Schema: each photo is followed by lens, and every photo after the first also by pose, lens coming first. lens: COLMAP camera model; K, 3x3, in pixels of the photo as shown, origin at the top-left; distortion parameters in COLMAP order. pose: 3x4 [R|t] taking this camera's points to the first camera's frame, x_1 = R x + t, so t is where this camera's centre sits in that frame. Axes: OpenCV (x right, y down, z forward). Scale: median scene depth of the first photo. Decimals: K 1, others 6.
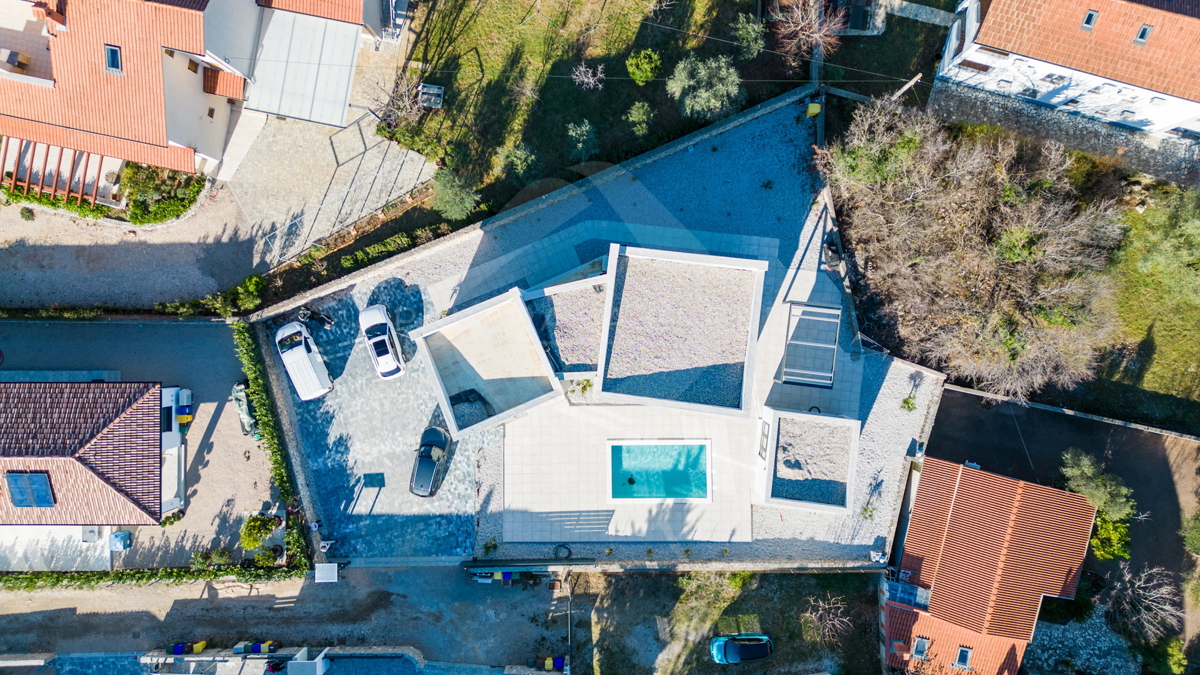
lens RADIAL K [[836.0, 0, 600.0], [0, 836.0, 337.5], [0, 0, 1]] dist [0.058786, -0.053974]
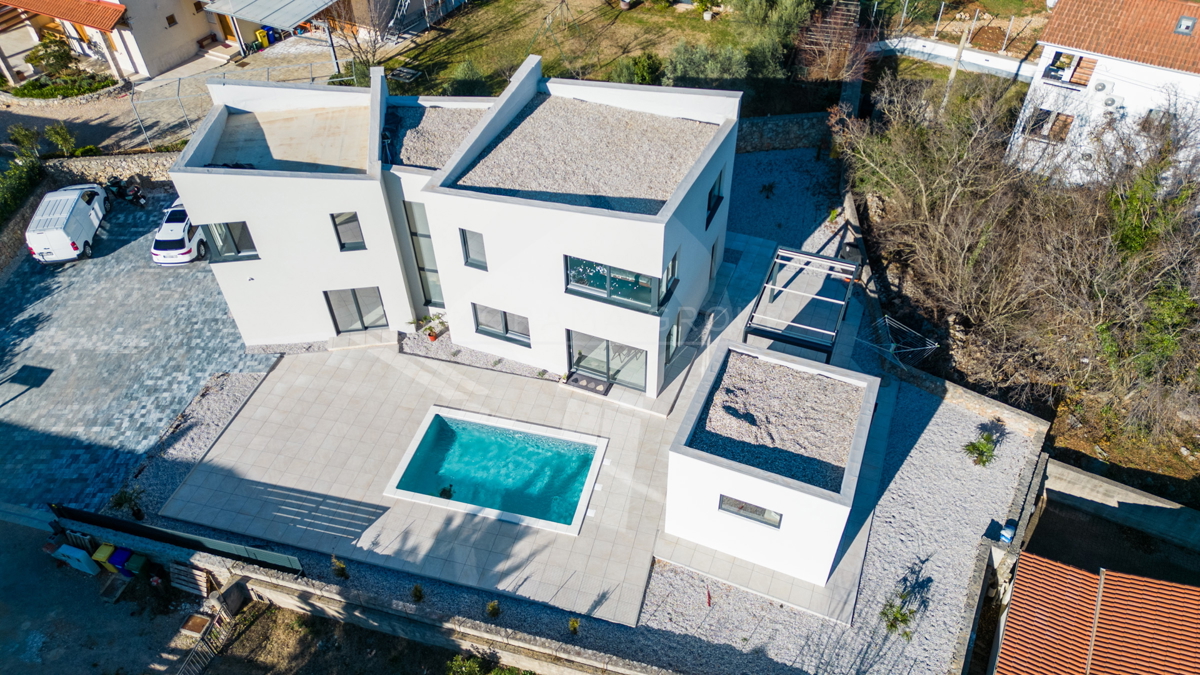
lens RADIAL K [[836.0, 0, 600.0], [0, 836.0, 337.5], [0, 0, 1]] dist [0.058786, -0.053974]
pose [[0.963745, 0.196331, -0.180694, 0.214248], [-0.266470, 0.673194, -0.689785, 0.457680], [-0.013784, 0.712926, 0.701104, 0.569057]]
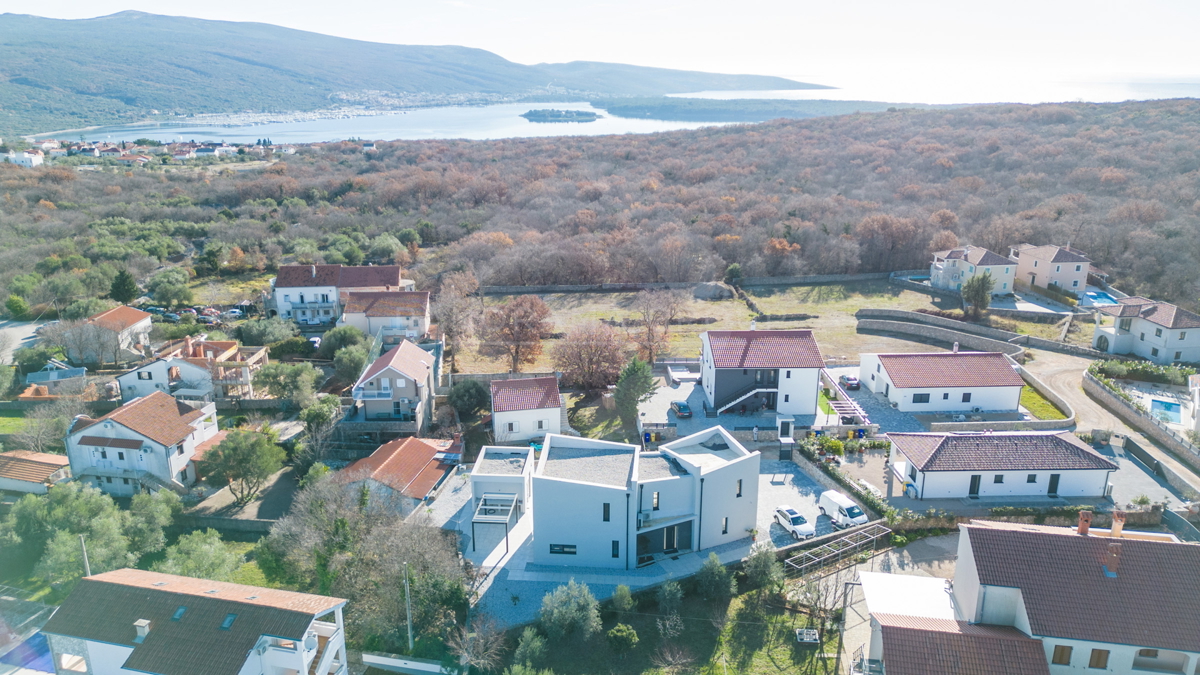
lens RADIAL K [[836.0, 0, 600.0], [0, 836.0, 337.5], [0, 0, 1]] dist [0.058786, -0.053974]
pose [[-0.998950, 0.033008, -0.031777, 0.104075], [-0.040381, -0.306535, 0.951002, -1.235813], [0.021650, 0.951287, 0.307546, 0.256597]]
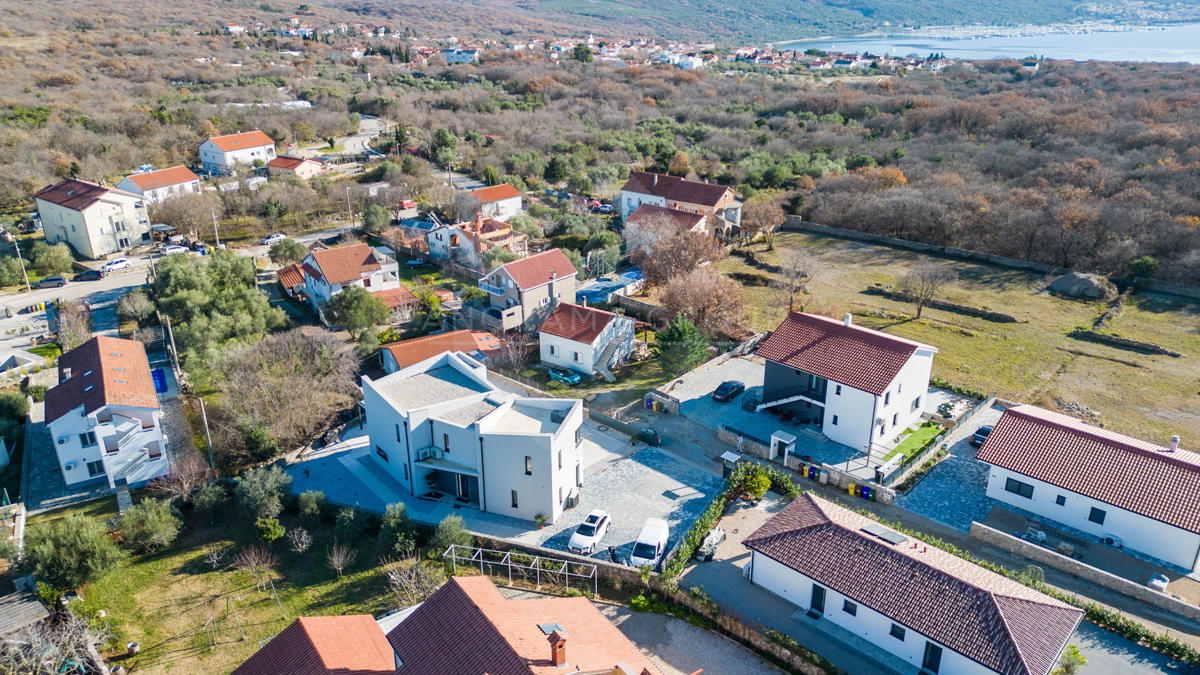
lens RADIAL K [[836.0, 0, 600.0], [0, 836.0, 337.5], [0, 0, 1]] dist [0.058786, -0.053974]
pose [[-0.728384, -0.239880, 0.641806, -0.971452], [0.684663, -0.290805, 0.668333, -0.706061], [0.026321, 0.926223, 0.376055, 0.288436]]
